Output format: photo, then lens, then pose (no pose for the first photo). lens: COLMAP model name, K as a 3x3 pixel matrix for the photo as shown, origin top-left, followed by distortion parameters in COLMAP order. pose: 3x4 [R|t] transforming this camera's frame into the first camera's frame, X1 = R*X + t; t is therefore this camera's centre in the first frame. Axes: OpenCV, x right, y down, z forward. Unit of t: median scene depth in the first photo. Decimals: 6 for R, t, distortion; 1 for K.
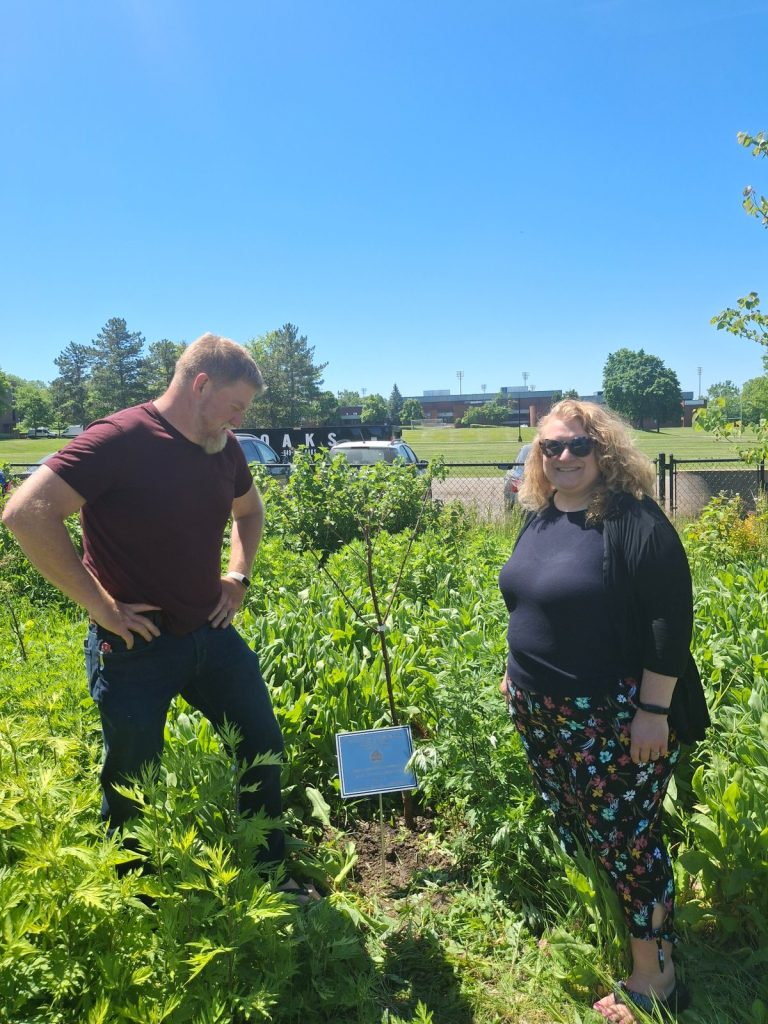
lens RADIAL K [[839.6, 0, 384.0], [0, 839.6, 512.0], [0, 0, 1]] dist [0.121026, -0.198476]
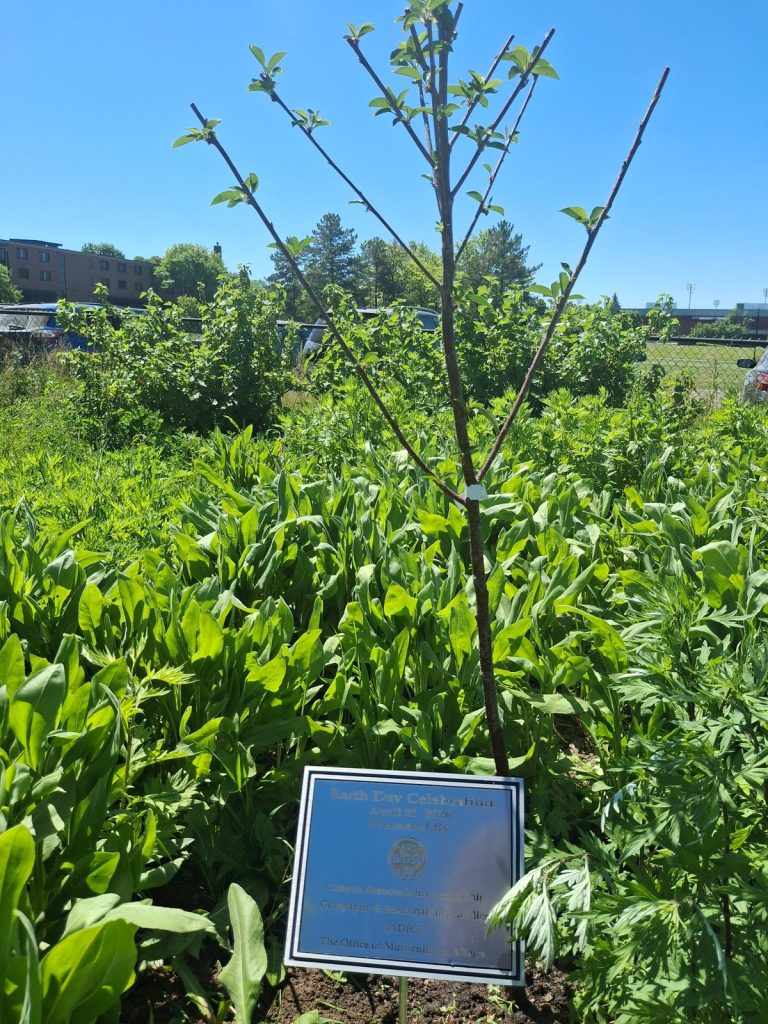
lens RADIAL K [[762.7, 0, 363.8], [0, 762.7, 510.2], [0, 0, 1]] dist [0.146550, -0.334824]
pose [[0.956722, 0.102631, -0.272304, 0.024462], [-0.075932, 0.991370, 0.106864, 0.067546], [0.280922, -0.081563, 0.956259, 0.400134]]
